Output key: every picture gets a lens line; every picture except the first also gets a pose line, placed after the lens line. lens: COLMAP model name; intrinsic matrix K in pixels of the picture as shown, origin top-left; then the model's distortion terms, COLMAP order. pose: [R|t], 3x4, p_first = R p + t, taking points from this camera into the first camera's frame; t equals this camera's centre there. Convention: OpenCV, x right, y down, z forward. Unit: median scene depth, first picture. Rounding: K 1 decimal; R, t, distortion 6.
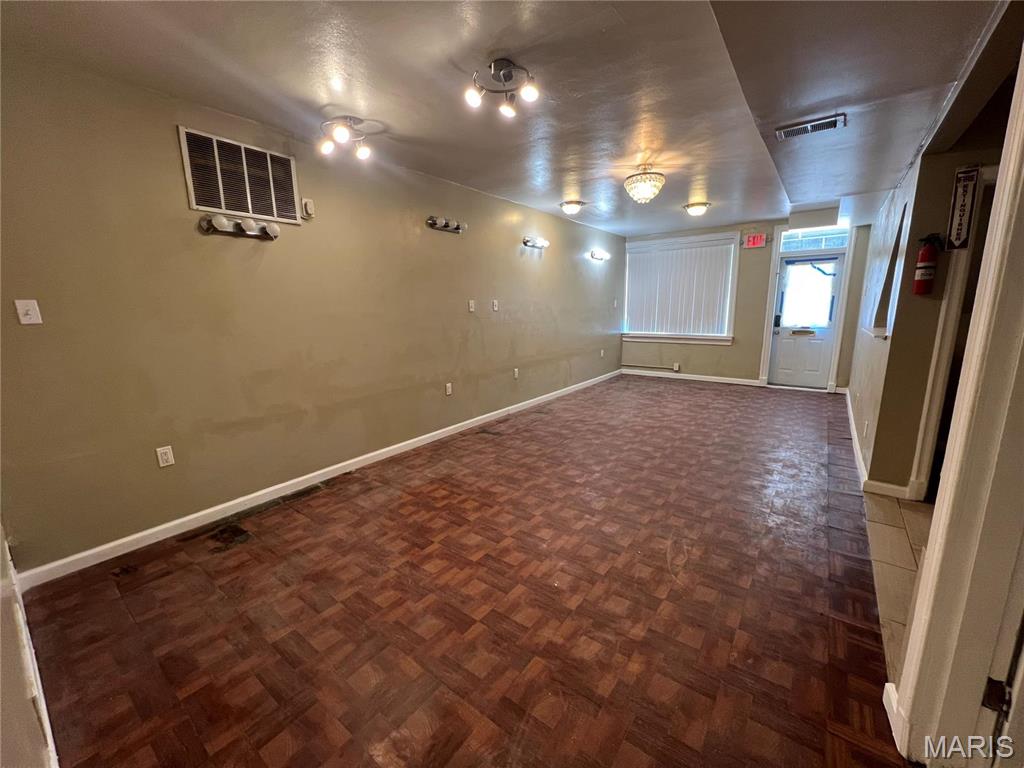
lens RADIAL K [[408.8, 0, 512.0], [0, 408.8, 385.9], [0, 0, 1]] dist [-0.001457, 0.000003]
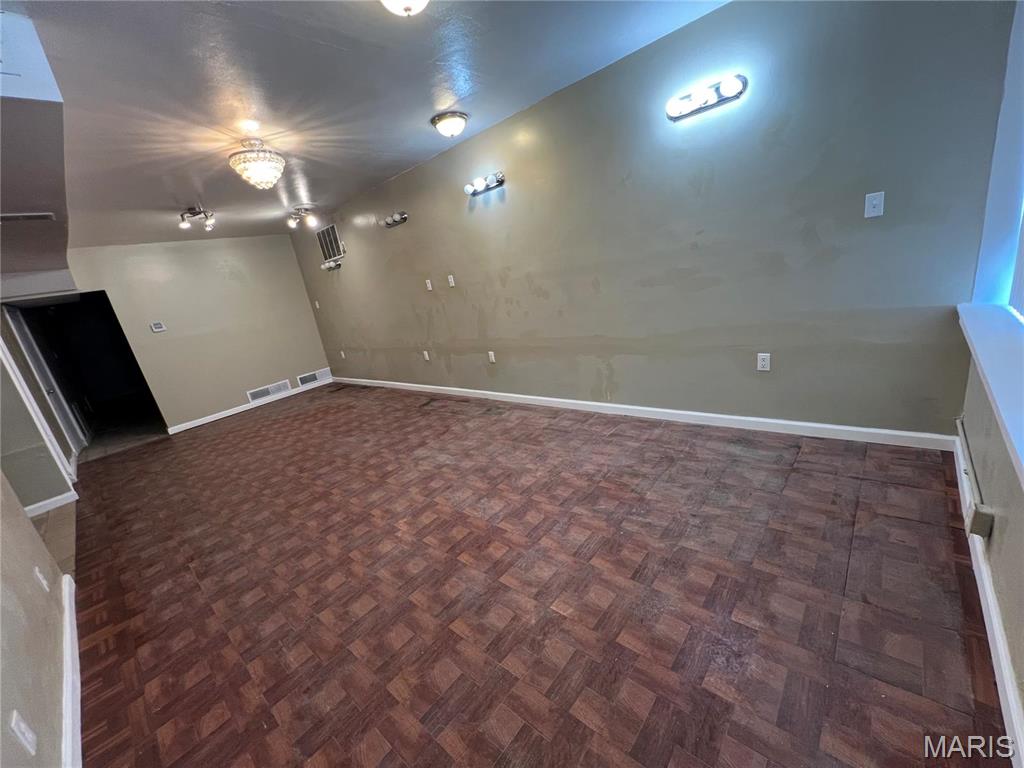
lens RADIAL K [[408.8, 0, 512.0], [0, 408.8, 385.9], [0, 0, 1]] dist [-0.001457, 0.000003]
pose [[-0.077264, 0.305334, -0.949106, 0.986928], [-0.016504, 0.951429, 0.307425, -0.279566], [0.996874, 0.039417, -0.068472, 1.311909]]
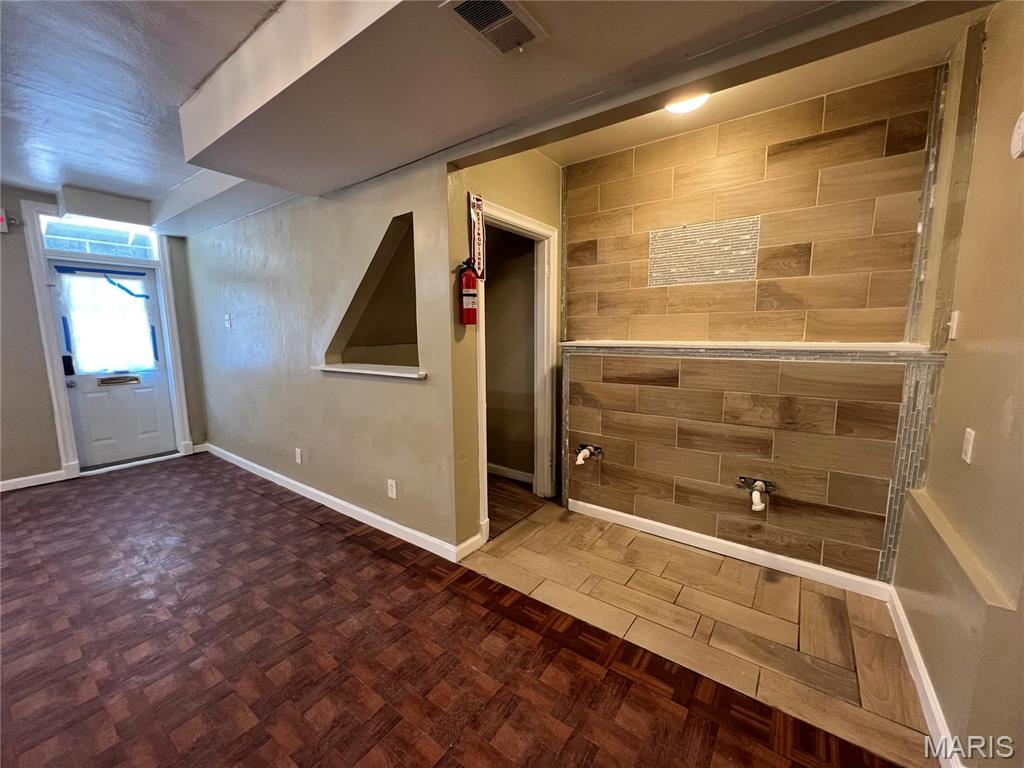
lens RADIAL K [[408.8, 0, 512.0], [0, 408.8, 385.9], [0, 0, 1]] dist [-0.001457, 0.000003]
pose [[-0.022770, -0.118025, 0.992749, 0.059477], [0.198296, 0.972744, 0.120195, -0.107934], [-0.979878, 0.199595, 0.001255, 0.548165]]
